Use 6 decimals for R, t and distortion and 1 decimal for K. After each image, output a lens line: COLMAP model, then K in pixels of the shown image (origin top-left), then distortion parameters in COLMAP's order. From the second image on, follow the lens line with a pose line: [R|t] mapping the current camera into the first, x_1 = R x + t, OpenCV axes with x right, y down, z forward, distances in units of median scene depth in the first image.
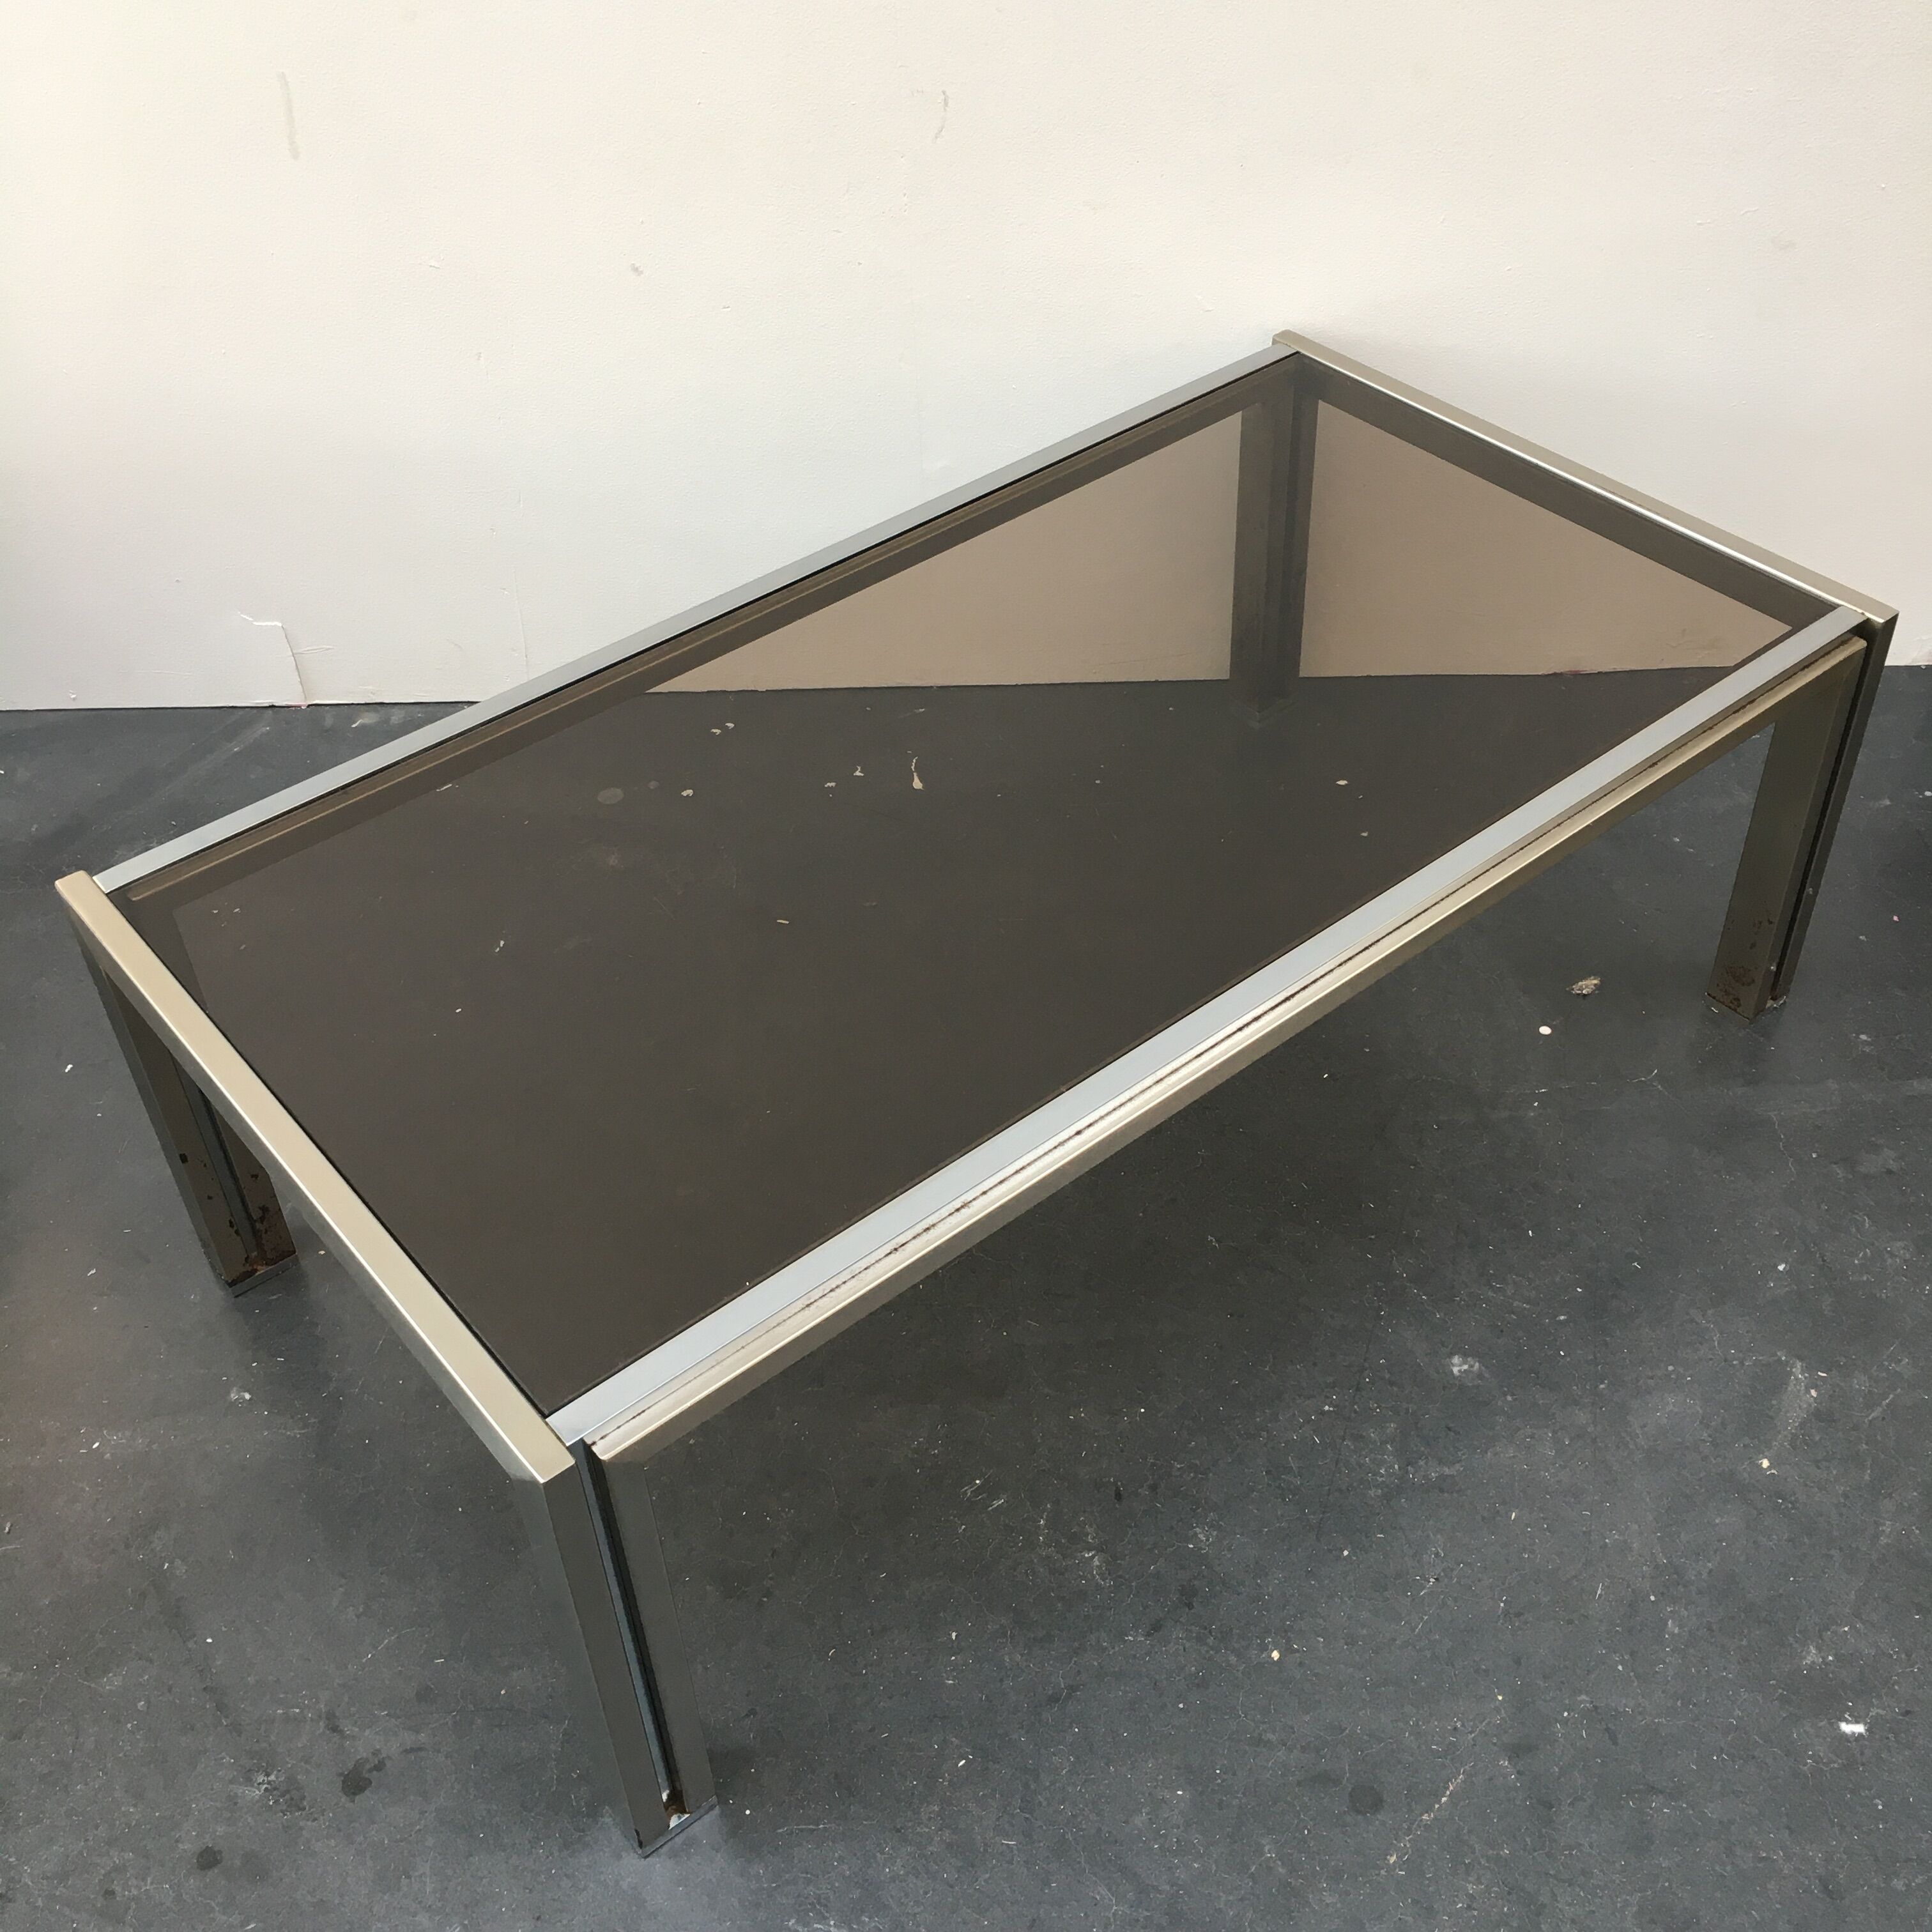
lens RADIAL K [[2207.0, 0, 976.8], [0, 2207.0, 975.3], [0, 0, 1]] dist [0.088974, -0.132052]
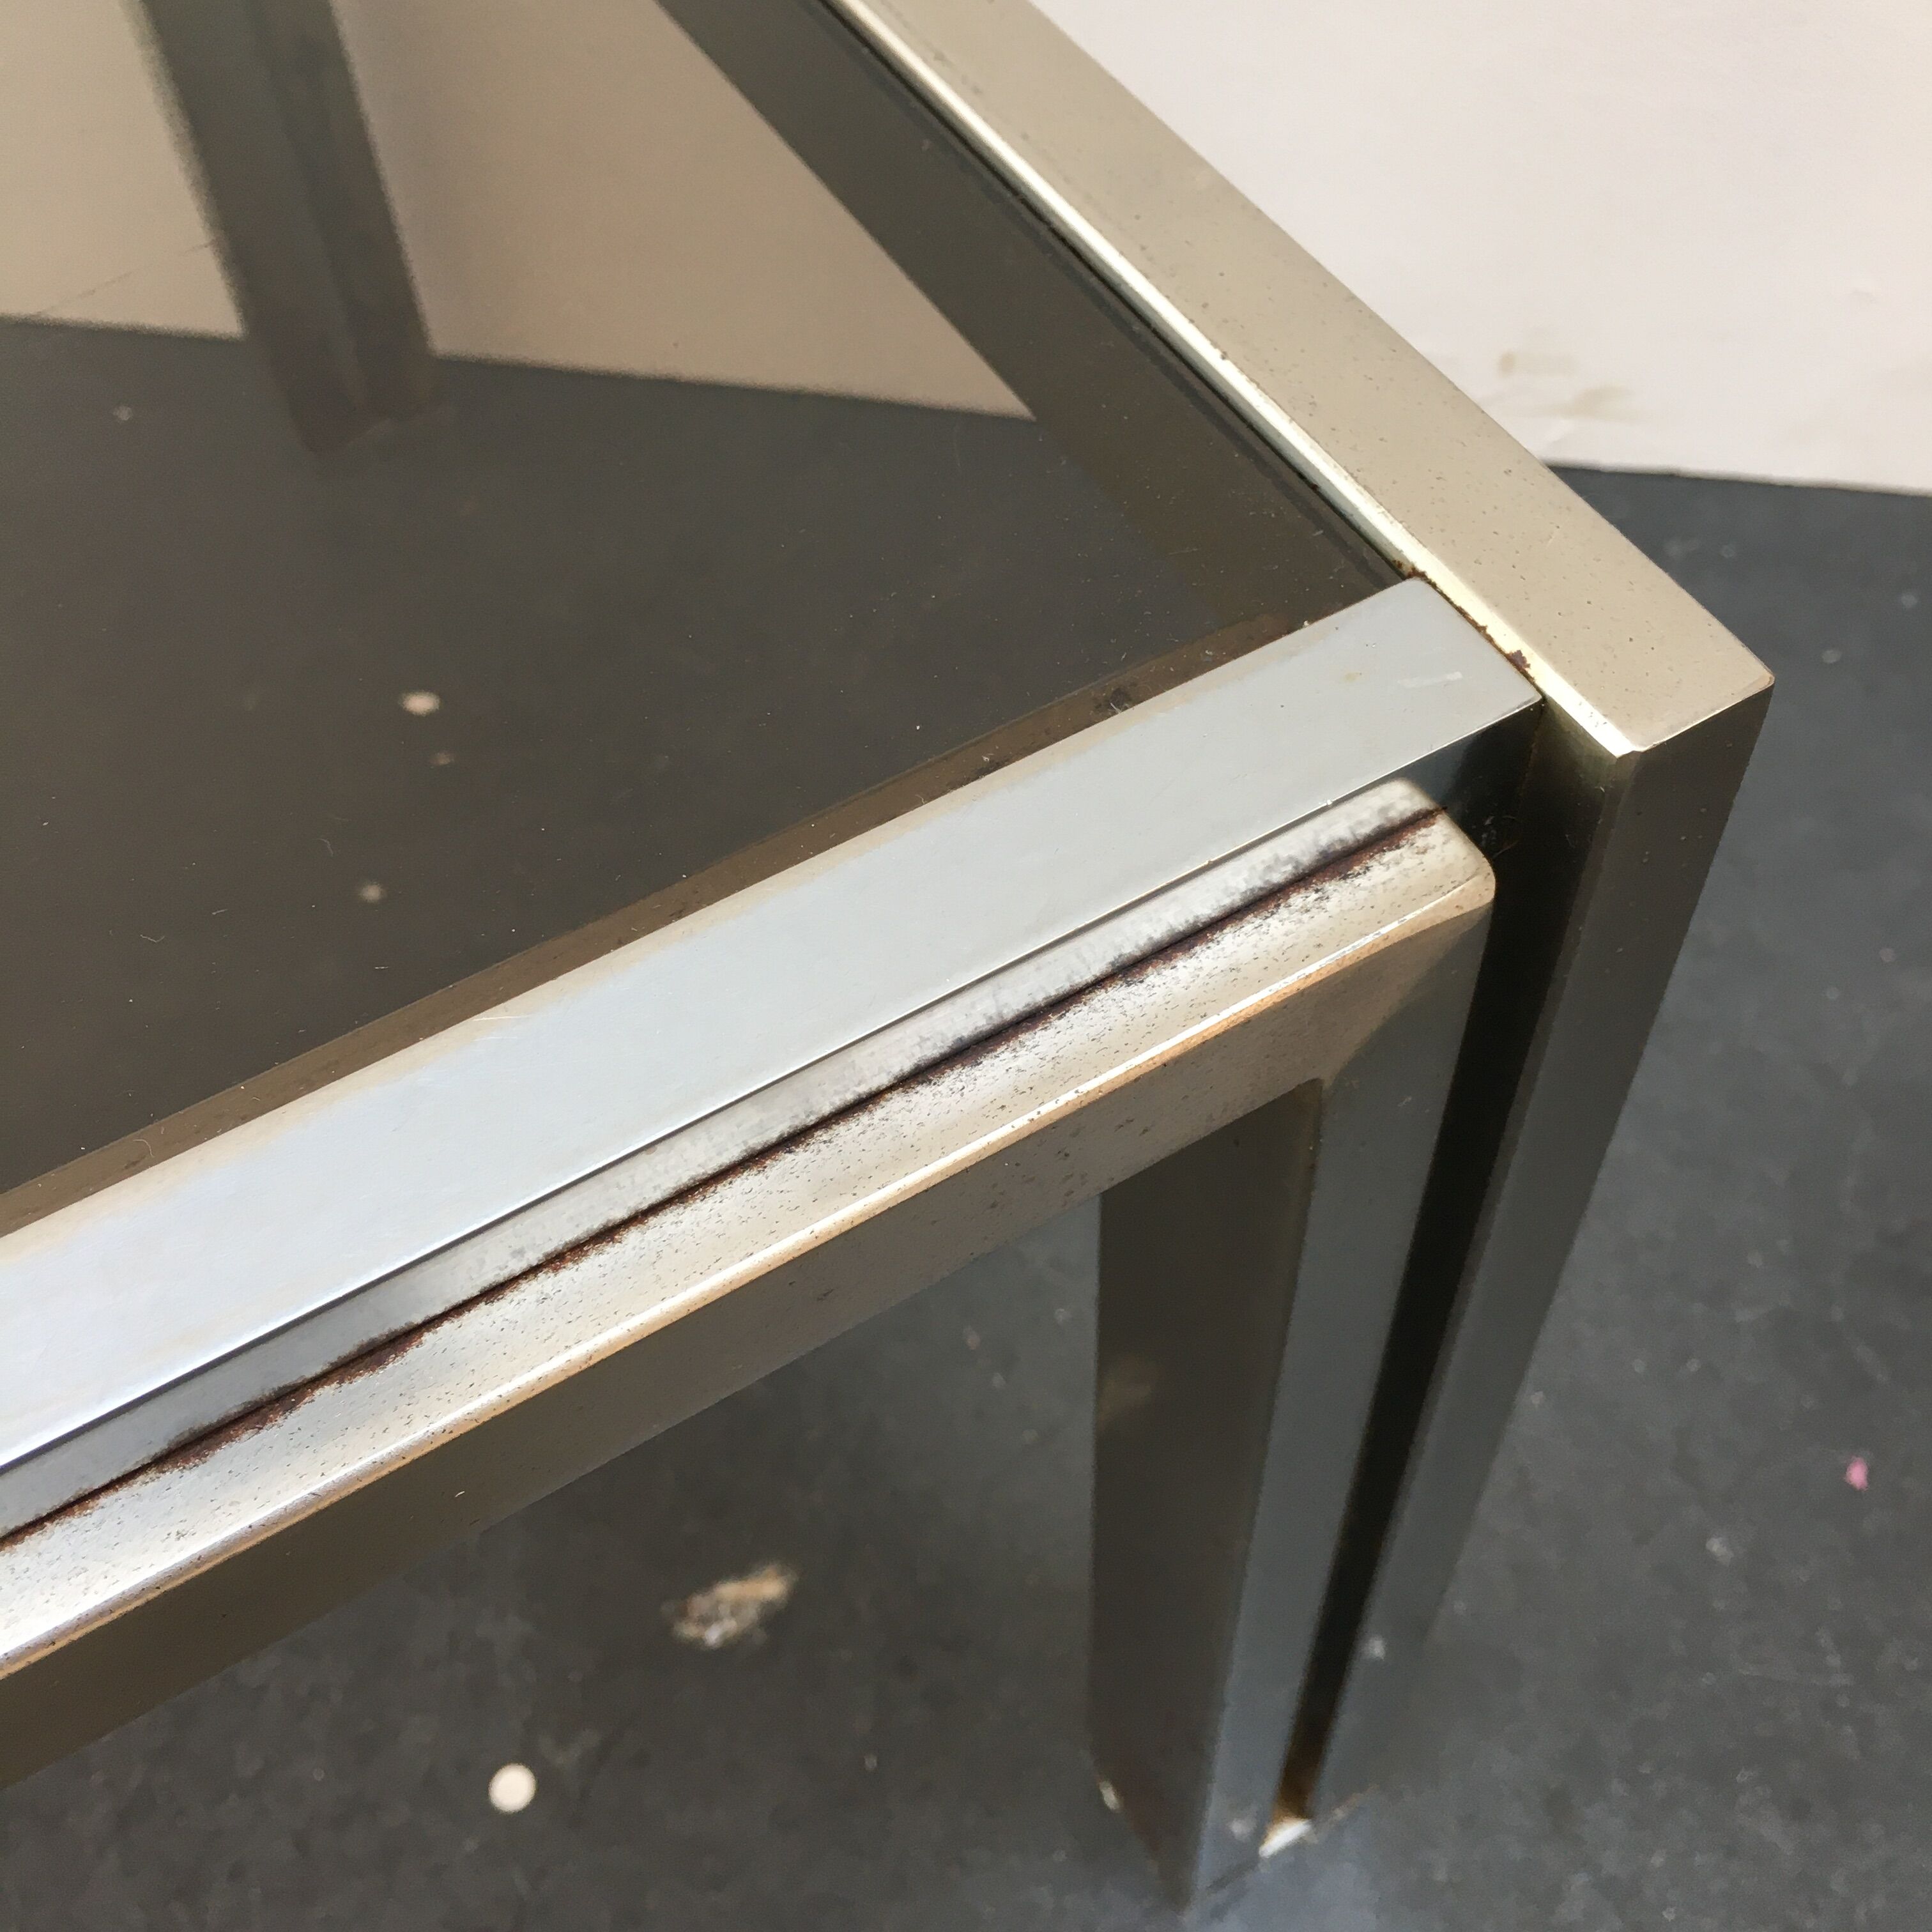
lens RADIAL K [[2253.1, 0, 977.2], [0, 2253.1, 964.9], [0, 0, 1]] dist [0.062952, -0.115865]
pose [[0.987794, 0.130766, -0.084635, 0.416643], [-0.111123, 0.972351, 0.205389, -0.187540], [0.109152, -0.193477, 0.975014, 0.940297]]
